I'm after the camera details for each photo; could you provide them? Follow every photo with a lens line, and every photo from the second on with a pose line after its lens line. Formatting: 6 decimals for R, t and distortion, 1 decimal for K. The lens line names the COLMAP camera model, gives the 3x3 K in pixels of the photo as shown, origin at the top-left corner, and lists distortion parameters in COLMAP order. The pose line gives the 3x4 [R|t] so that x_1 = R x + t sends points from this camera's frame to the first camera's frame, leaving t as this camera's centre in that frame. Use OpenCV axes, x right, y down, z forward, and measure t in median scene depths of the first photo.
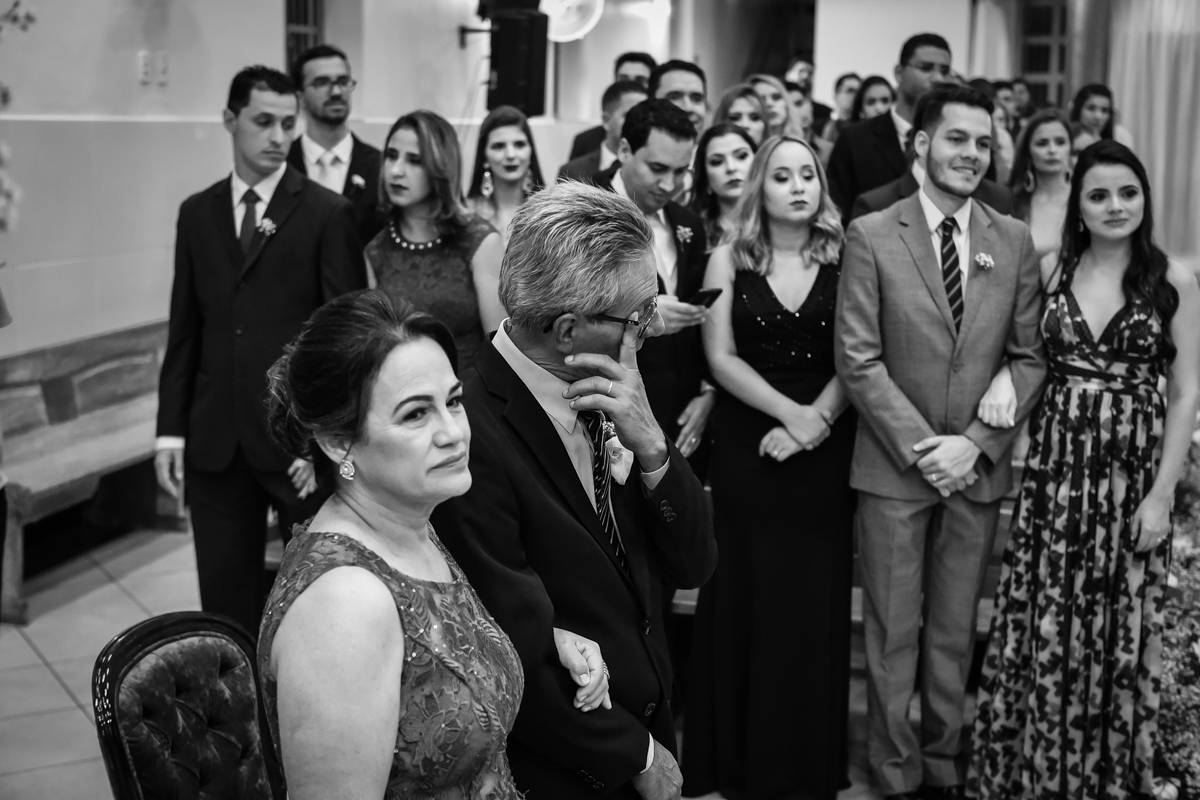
lens RADIAL K [[1631.2, 0, 600.0], [0, 1631.2, 400.0], [0, 0, 1]] dist [-0.009101, 0.040605]
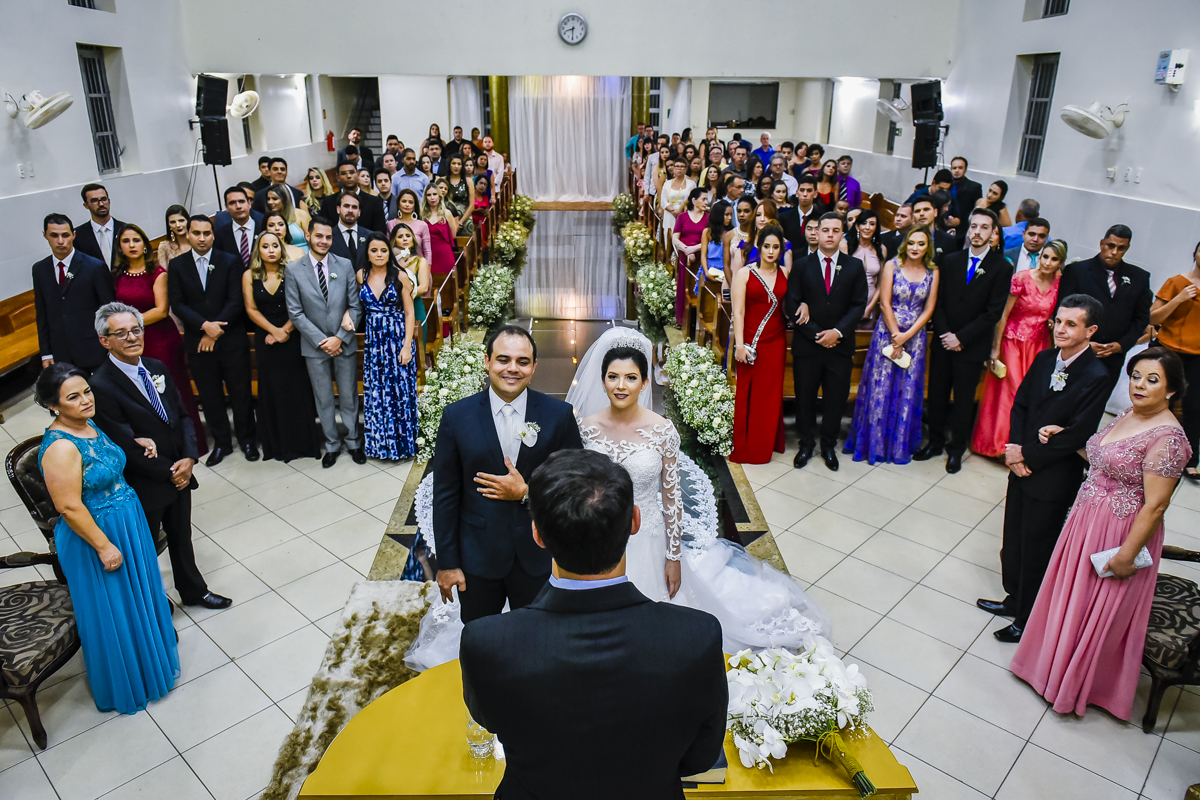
lens RADIAL K [[824.5, 0, 600.0], [0, 824.5, 400.0], [0, 0, 1]] dist [-0.027771, -0.003259]
pose [[0.964613, -0.099498, 0.244176, 0.308557], [0.041162, 0.971539, 0.233276, -0.192741], [-0.260437, -0.214970, 0.941255, -0.560480]]
